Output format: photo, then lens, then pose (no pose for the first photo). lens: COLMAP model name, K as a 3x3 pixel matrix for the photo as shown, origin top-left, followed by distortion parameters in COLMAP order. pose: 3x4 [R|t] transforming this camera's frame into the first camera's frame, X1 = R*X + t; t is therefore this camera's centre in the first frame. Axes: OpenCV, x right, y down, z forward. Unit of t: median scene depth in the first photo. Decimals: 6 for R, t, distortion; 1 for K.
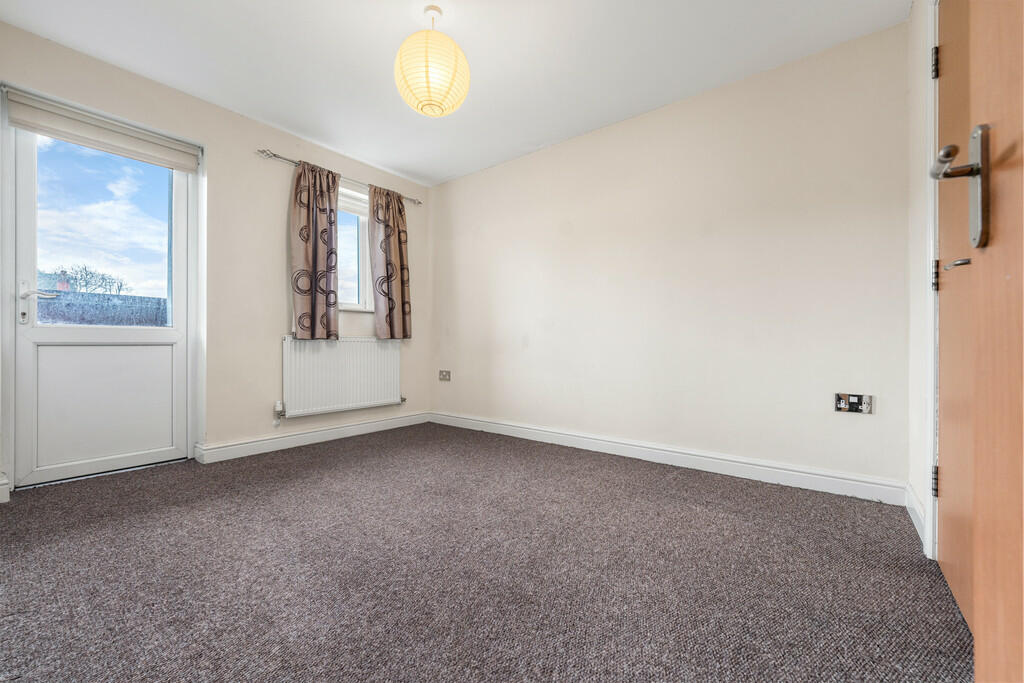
lens RADIAL K [[410.9, 0, 505.7], [0, 410.9, 344.4], [0, 0, 1]] dist [-0.001616, -0.000282]
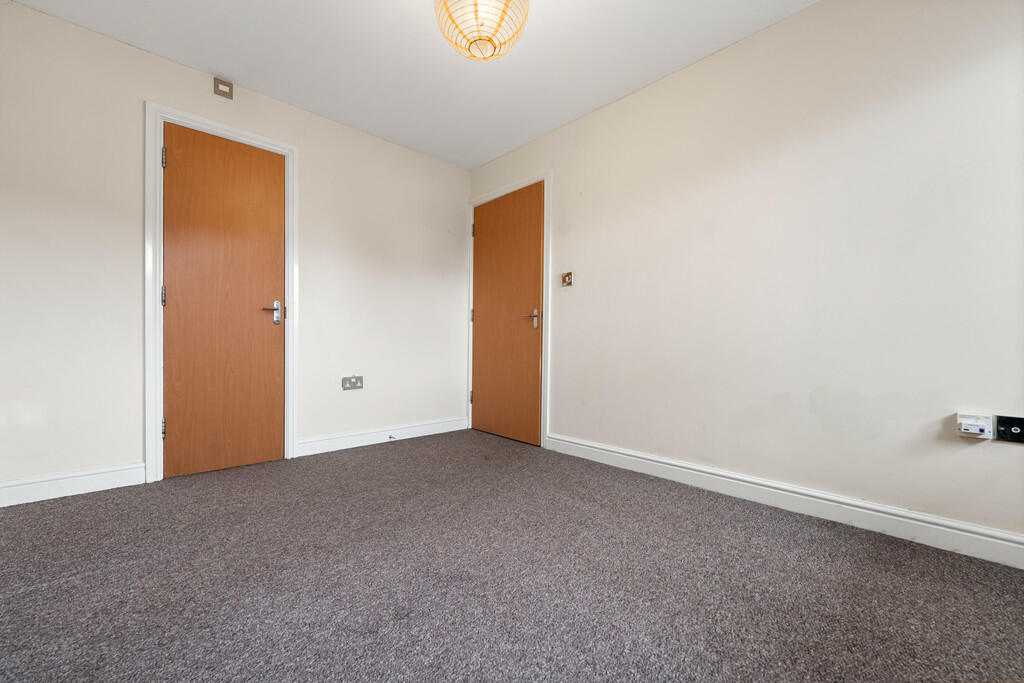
lens RADIAL K [[410.9, 0, 505.7], [0, 410.9, 344.4], [0, 0, 1]] dist [-0.001616, -0.000282]
pose [[-0.989958, -0.009745, 0.141027, -0.452563], [-0.009926, 0.999951, -0.000580, 0.003601], [-0.141014, -0.001974, -0.990006, 2.347967]]
